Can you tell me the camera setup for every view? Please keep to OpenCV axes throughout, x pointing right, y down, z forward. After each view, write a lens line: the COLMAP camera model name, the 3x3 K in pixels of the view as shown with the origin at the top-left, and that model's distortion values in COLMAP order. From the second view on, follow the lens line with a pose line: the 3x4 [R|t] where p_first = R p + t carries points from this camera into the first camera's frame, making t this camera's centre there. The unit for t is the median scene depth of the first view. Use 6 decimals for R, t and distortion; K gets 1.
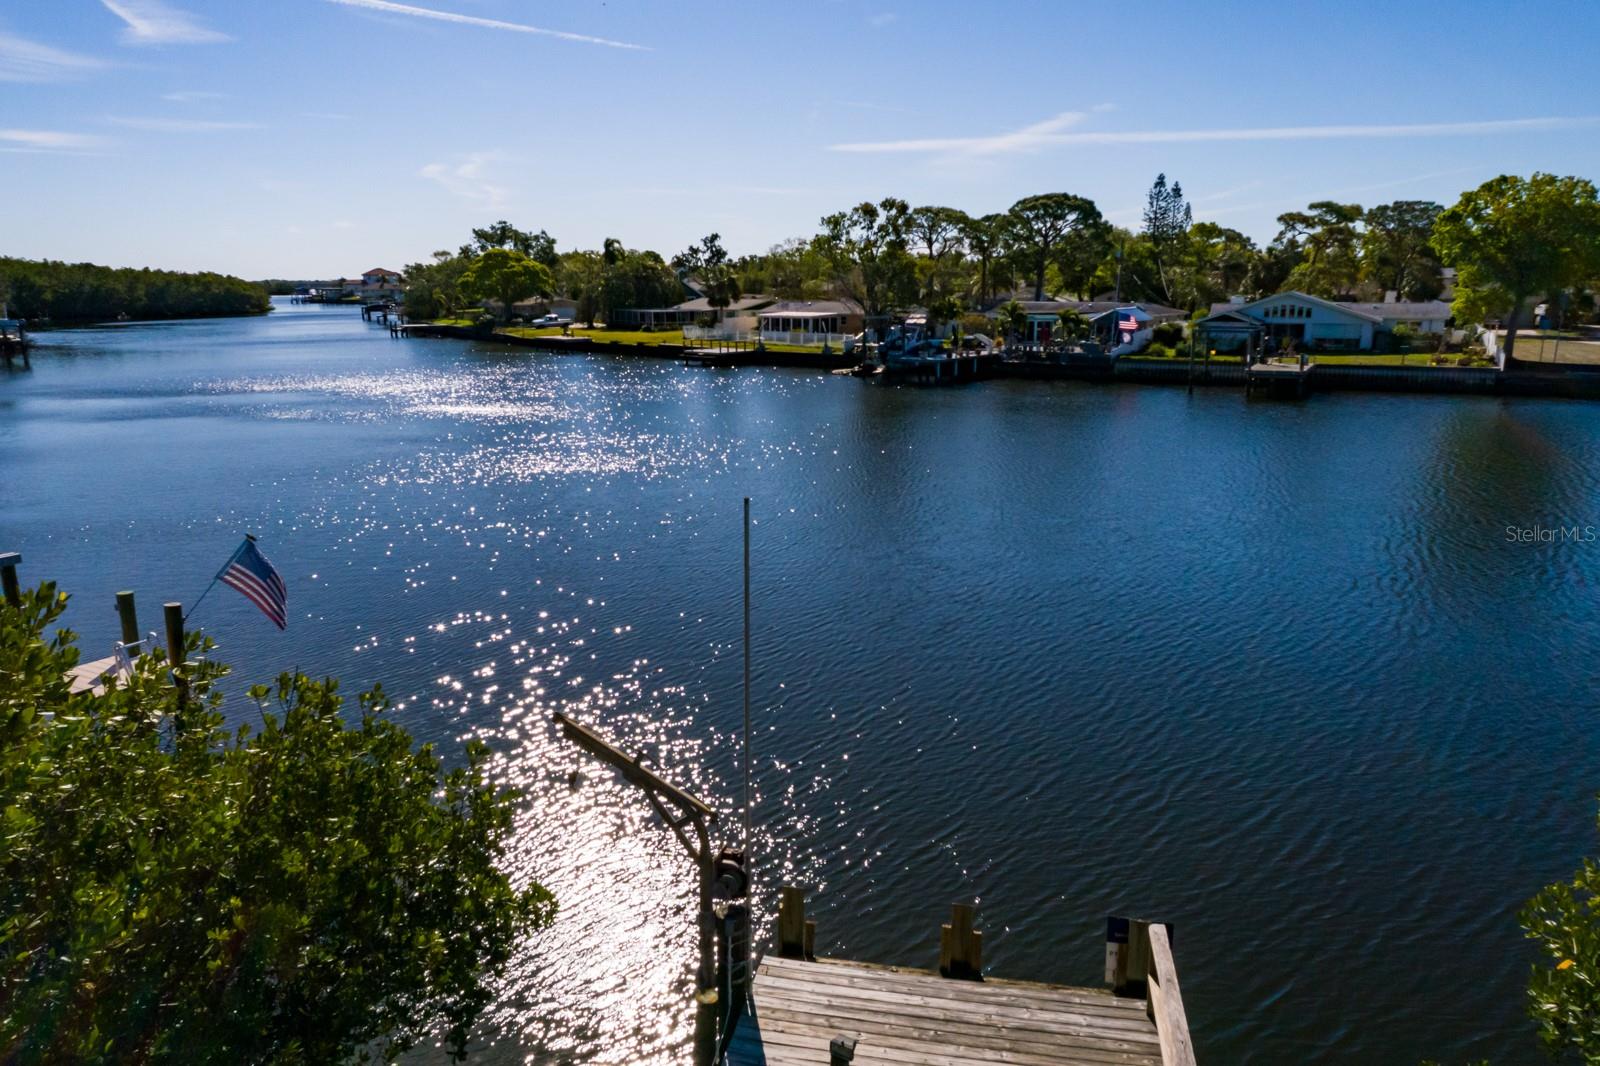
lens RADIAL K [[1109.0, 0, 800.0], [0, 1109.0, 533.0], [0, 0, 1]] dist [-0.014039, 0.024842]
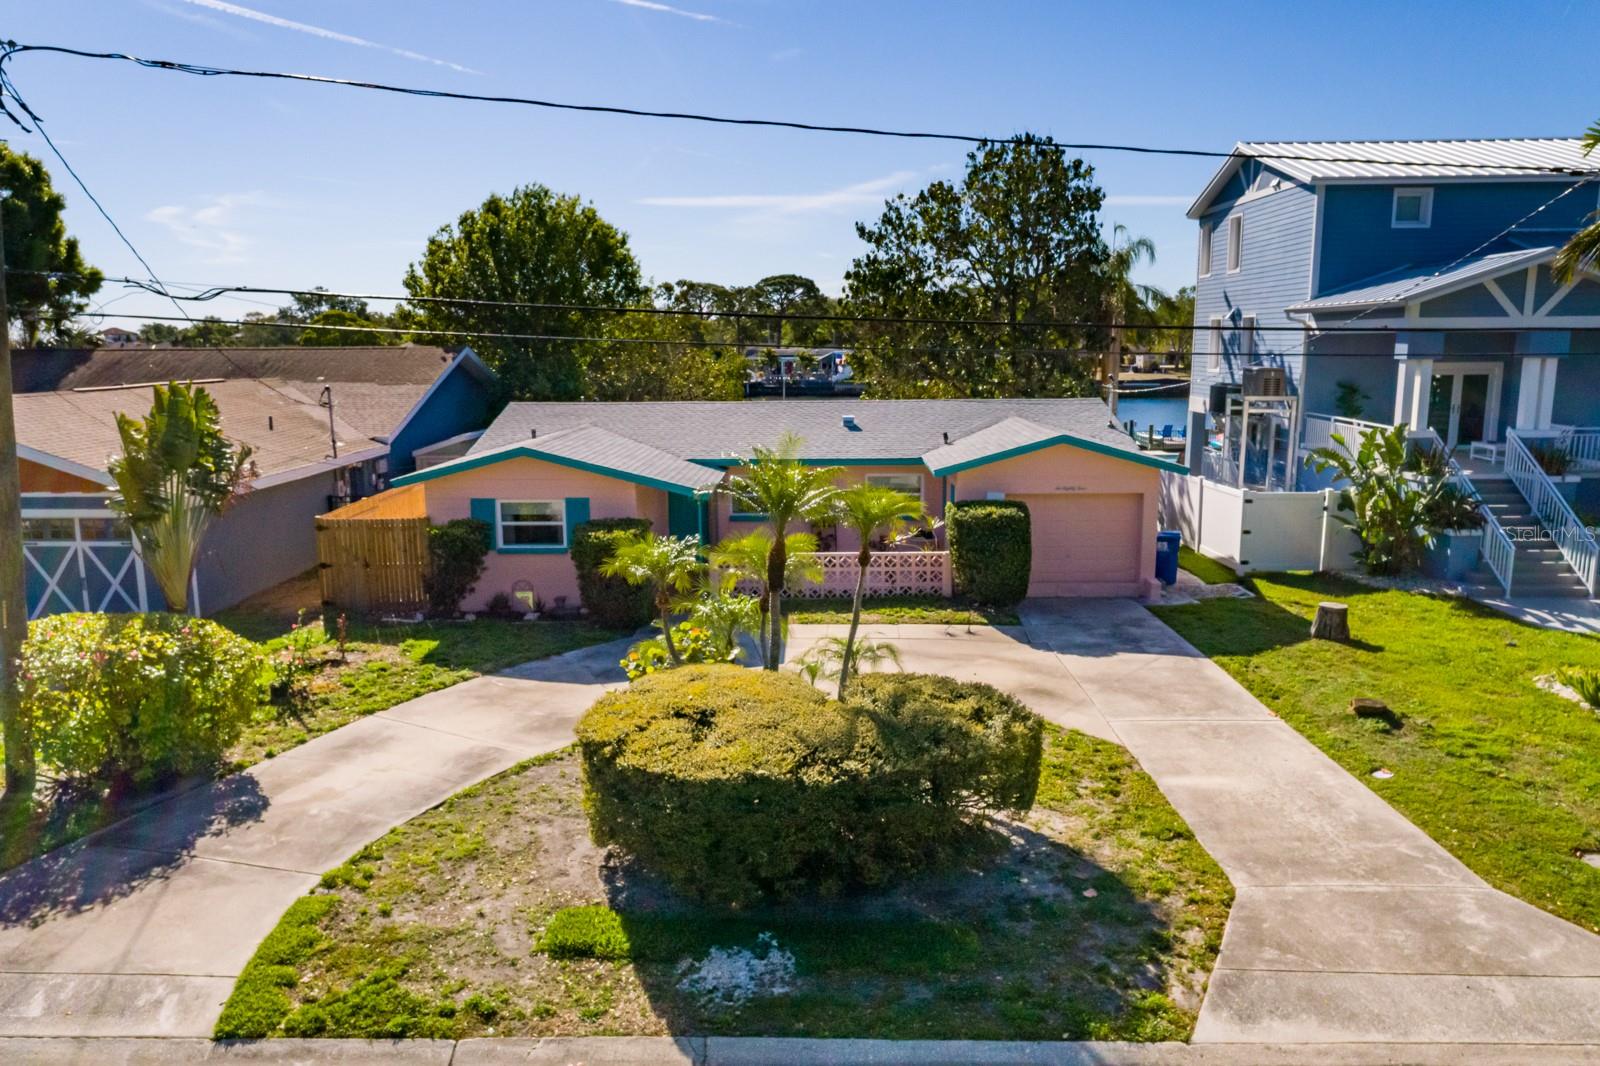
lens RADIAL K [[1109.0, 0, 800.0], [0, 1109.0, 533.0], [0, 0, 1]] dist [-0.014039, 0.024842]
pose [[0.969594, -0.042429, 0.241013, -0.113195], [0.055090, 0.997419, -0.046038, 0.093290], [-0.238438, 0.057915, 0.969429, -0.374410]]
